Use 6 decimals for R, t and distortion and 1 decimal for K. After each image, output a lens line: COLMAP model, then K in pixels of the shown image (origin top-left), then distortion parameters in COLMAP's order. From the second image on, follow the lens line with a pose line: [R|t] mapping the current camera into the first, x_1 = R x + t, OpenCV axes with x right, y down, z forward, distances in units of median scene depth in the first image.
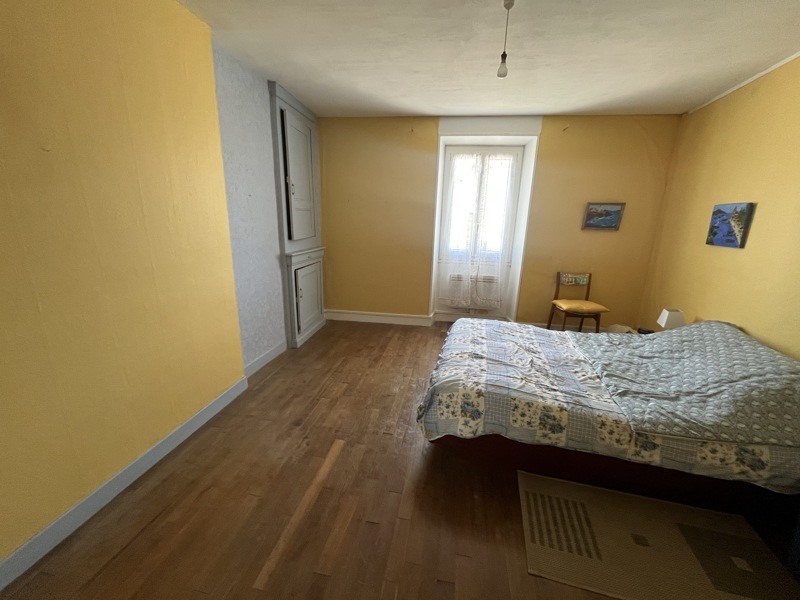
lens RADIAL K [[322.1, 0, 396.8], [0, 322.1, 299.7], [0, 0, 1]] dist [-0.003988, -0.000190]
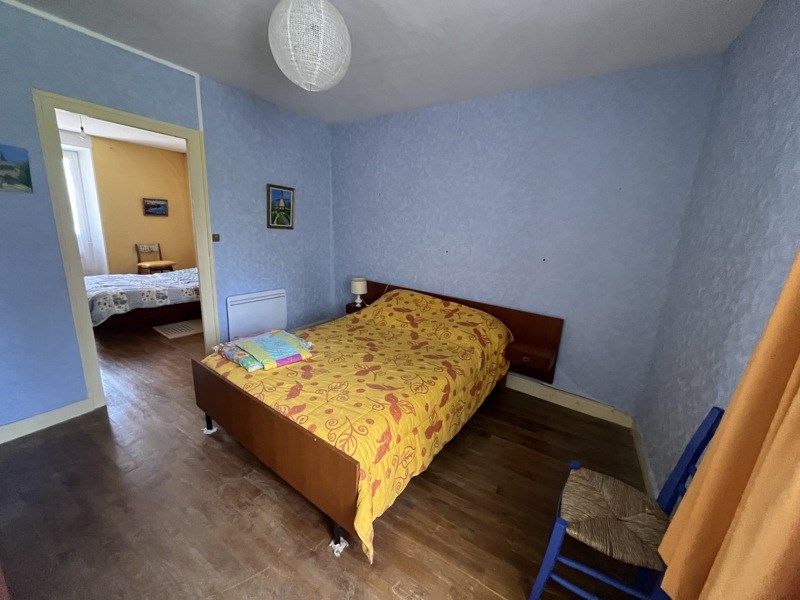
lens RADIAL K [[322.1, 0, 395.9], [0, 322.1, 298.0], [0, 0, 1]] dist [-0.003988, -0.000190]
pose [[0.375765, -0.219889, 0.900250, -0.468233], [0.196872, 0.968209, 0.154313, 0.172791], [-0.905561, 0.119249, 0.407110, -0.710118]]
